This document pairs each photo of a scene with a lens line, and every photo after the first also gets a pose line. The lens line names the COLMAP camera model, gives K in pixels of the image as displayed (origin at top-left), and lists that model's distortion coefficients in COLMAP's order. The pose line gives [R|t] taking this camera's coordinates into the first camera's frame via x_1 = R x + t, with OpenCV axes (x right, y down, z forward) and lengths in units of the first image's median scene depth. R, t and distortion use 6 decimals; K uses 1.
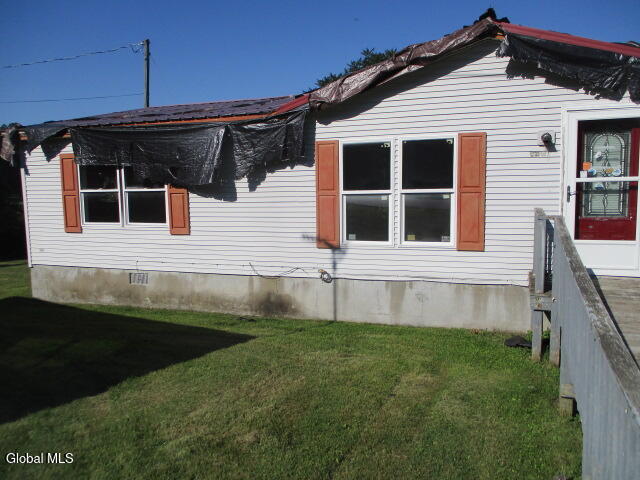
lens RADIAL K [[557.5, 0, 320.7], [0, 557.5, 240.7], [0, 0, 1]] dist [-0.019726, 0.030730]
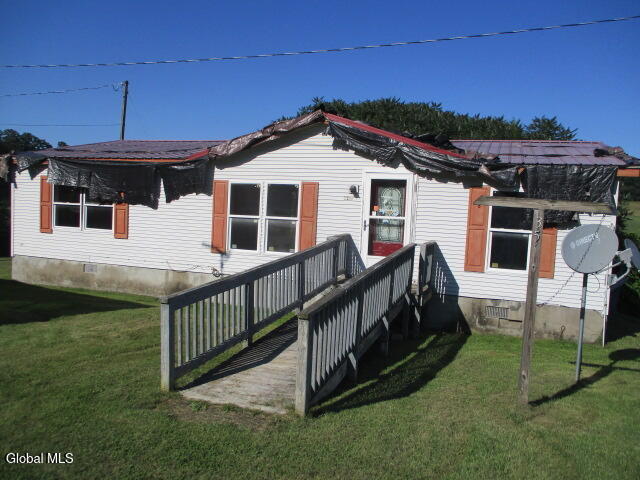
lens RADIAL K [[557.5, 0, 318.0], [0, 557.5, 239.3], [0, 0, 1]] dist [-0.019726, 0.030730]
pose [[0.997926, 0.062657, 0.014752, 0.251885], [-0.061899, 0.996964, -0.047235, 0.030456], [-0.017667, 0.046224, 0.998775, -0.465943]]
